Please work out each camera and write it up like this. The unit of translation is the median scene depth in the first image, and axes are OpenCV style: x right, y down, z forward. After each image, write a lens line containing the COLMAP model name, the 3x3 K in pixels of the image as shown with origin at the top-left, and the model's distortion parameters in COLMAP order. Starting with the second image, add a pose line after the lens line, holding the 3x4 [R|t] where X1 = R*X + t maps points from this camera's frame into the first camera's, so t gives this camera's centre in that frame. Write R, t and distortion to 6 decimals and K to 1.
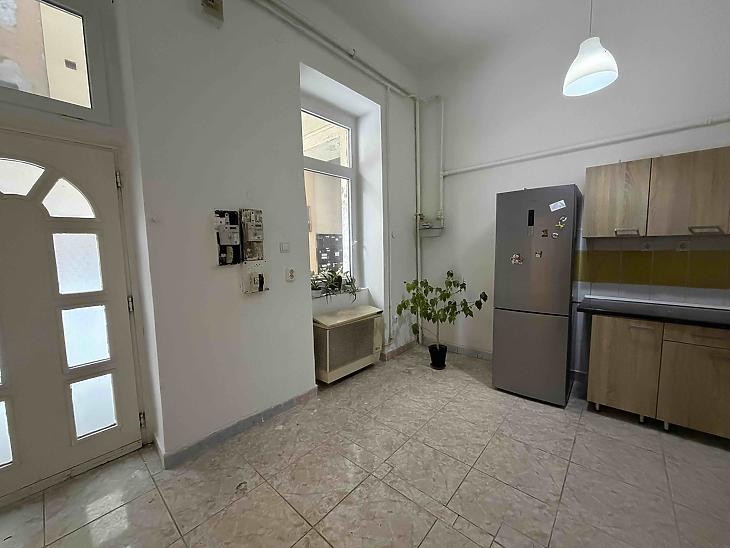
lens RADIAL K [[291.9, 0, 363.0], [0, 291.9, 275.1], [0, 0, 1]] dist [-0.000708, 0.000156]
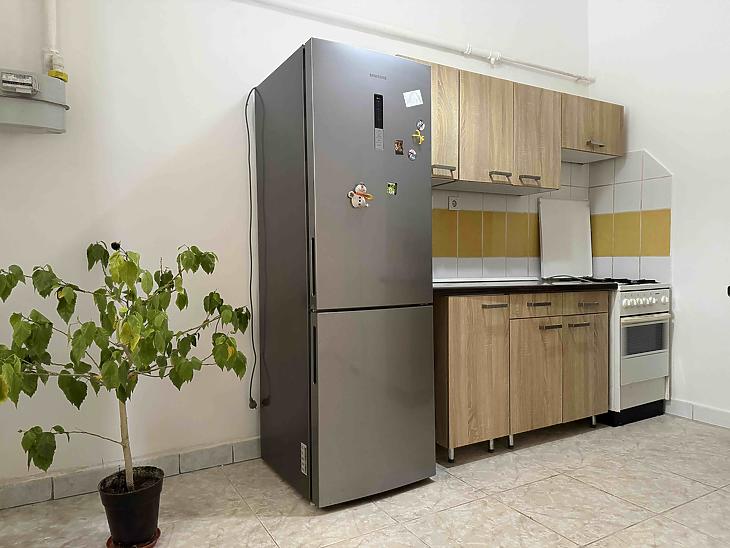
lens RADIAL K [[520.5, 0, 365.0], [0, 520.5, 274.0], [0, 0, 1]] dist [0.044152, -0.002065]
pose [[0.307938, -0.002818, 0.951402, -0.282194], [0.092508, 0.995346, -0.026994, 0.102550], [-0.946898, 0.096325, 0.306765, 0.845872]]
